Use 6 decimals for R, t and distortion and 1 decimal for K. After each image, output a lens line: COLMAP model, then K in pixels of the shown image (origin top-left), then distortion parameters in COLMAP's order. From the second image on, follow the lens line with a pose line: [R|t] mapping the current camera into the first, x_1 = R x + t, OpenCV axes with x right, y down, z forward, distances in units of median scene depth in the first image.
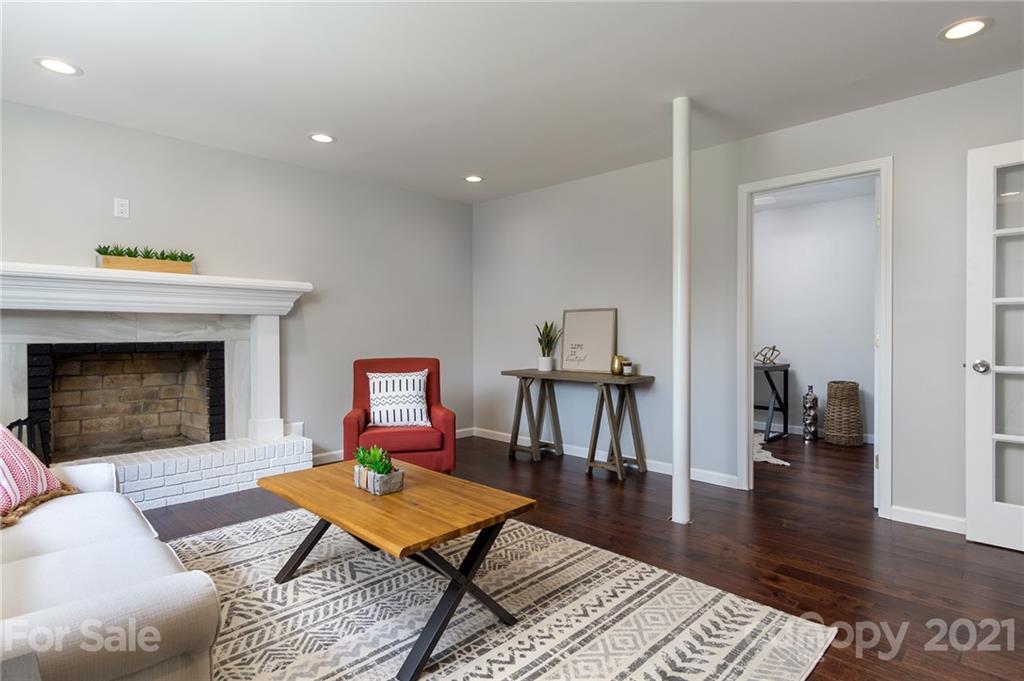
lens RADIAL K [[555.0, 0, 511.1], [0, 555.0, 343.1], [0, 0, 1]] dist [0.014204, -0.000701]
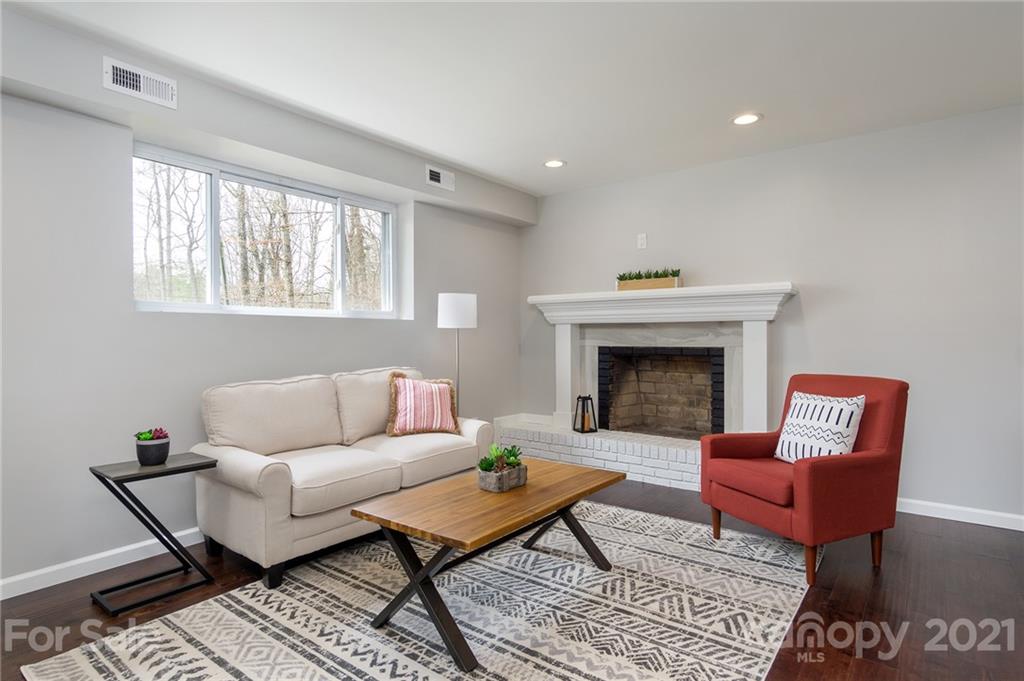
lens RADIAL K [[555.0, 0, 512.5], [0, 555.0, 321.1], [0, 0, 1]] dist [0.014204, -0.000701]
pose [[0.092558, -0.027825, -0.995318, 0.576302], [-0.019797, 0.999360, -0.029779, -0.015622], [0.995510, 0.022461, 0.091948, 0.621248]]
